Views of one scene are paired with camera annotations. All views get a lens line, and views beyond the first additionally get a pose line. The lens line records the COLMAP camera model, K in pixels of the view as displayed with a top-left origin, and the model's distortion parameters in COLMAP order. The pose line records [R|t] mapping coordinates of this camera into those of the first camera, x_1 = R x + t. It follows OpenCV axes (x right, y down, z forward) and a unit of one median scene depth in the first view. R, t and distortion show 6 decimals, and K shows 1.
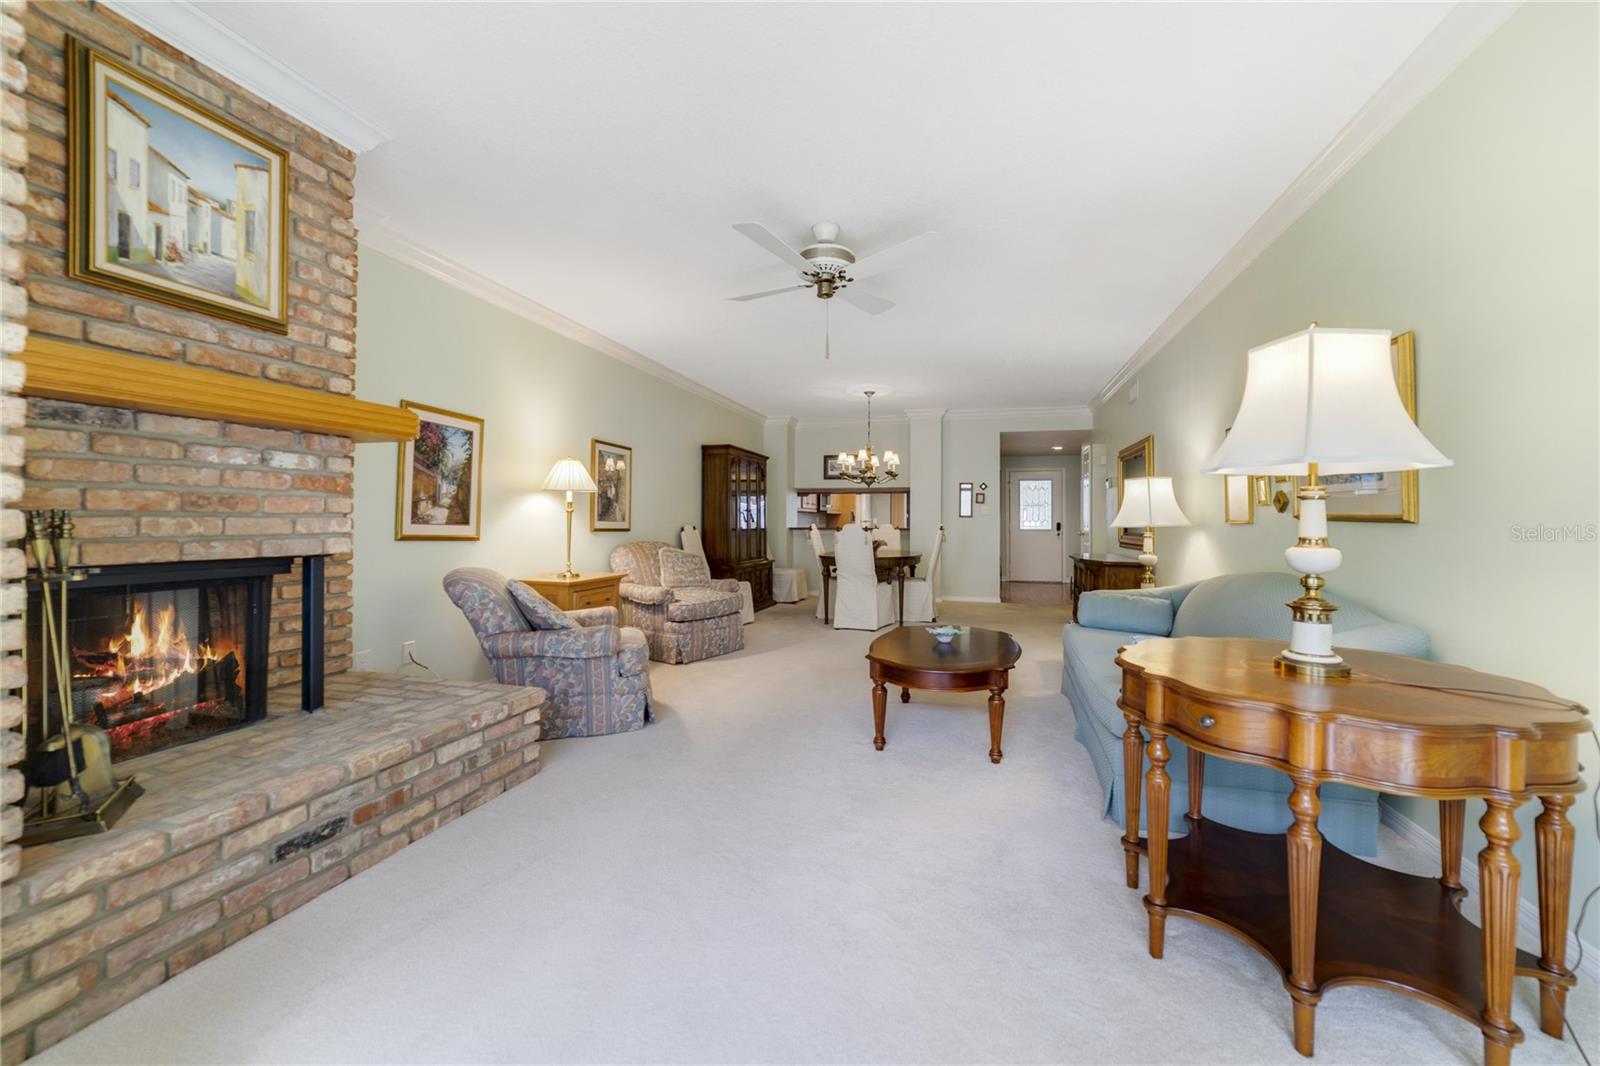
lens RADIAL K [[618.5, 0, 803.0], [0, 618.5, 527.3], [0, 0, 1]] dist [-0.017684, 0.005012]
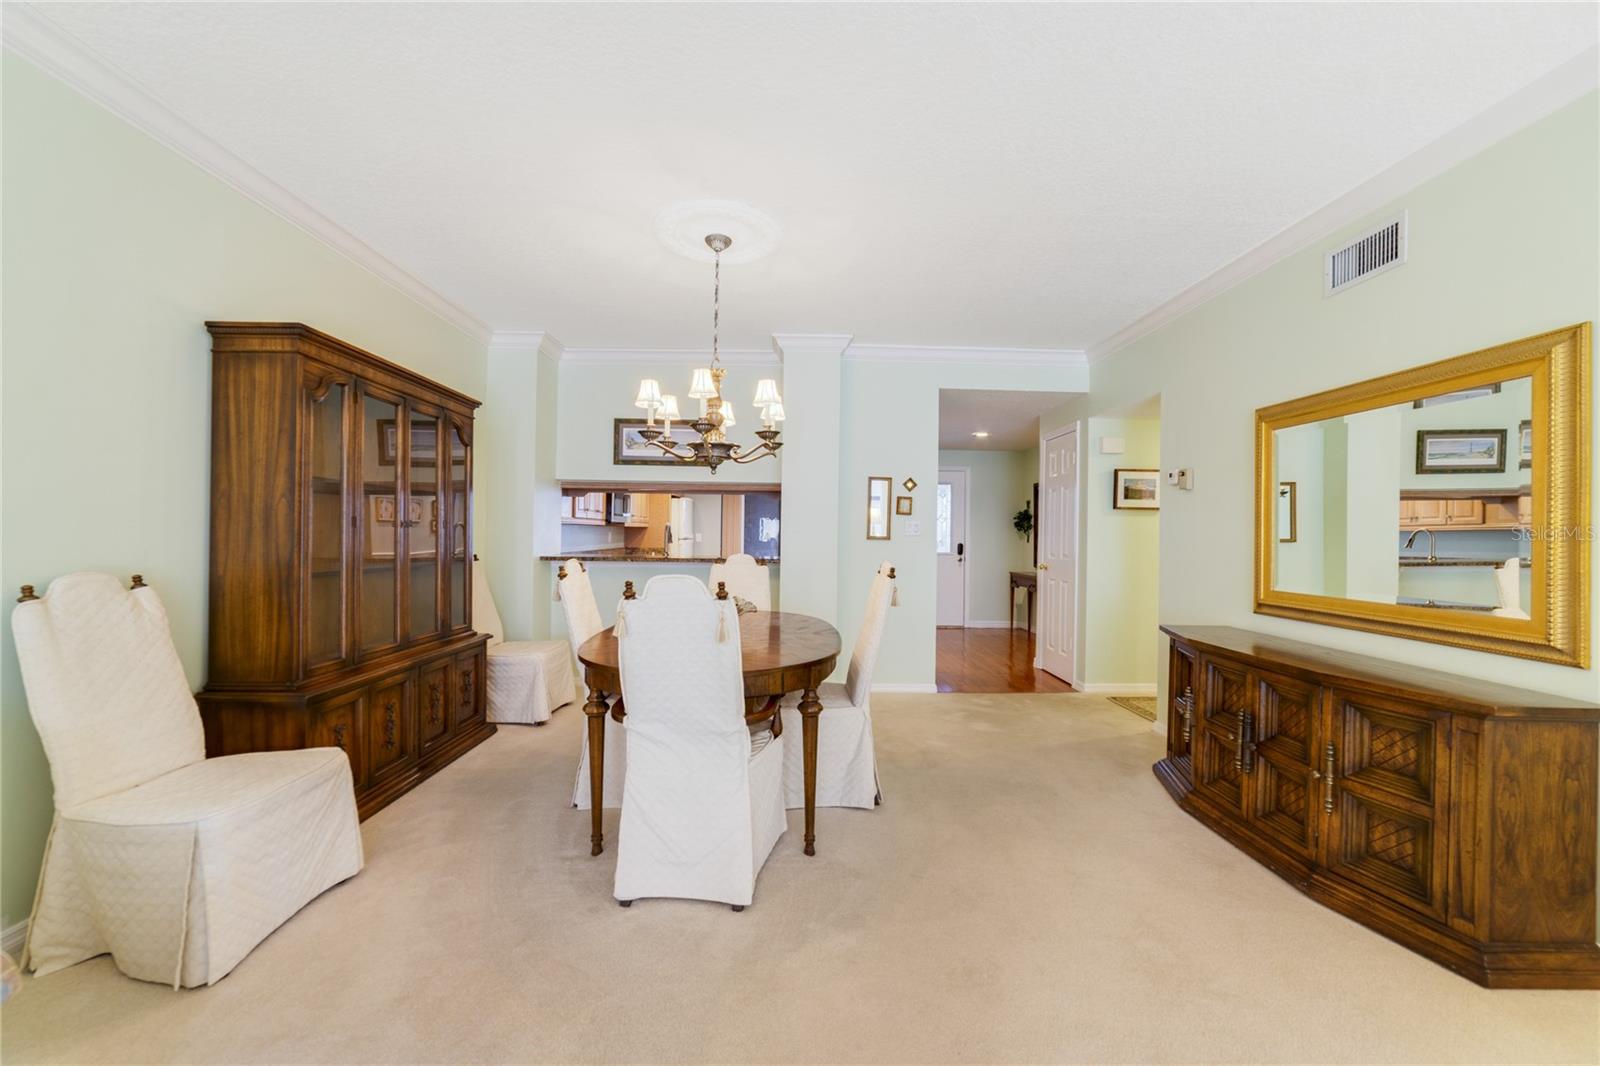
lens RADIAL K [[618.5, 0, 803.0], [0, 618.5, 527.3], [0, 0, 1]] dist [-0.017684, 0.005012]
pose [[0.954435, 0.011887, 0.298181, 0.040857], [-0.007123, 0.999829, -0.017060, -0.021106], [-0.298333, 0.014159, 0.954357, 0.598415]]
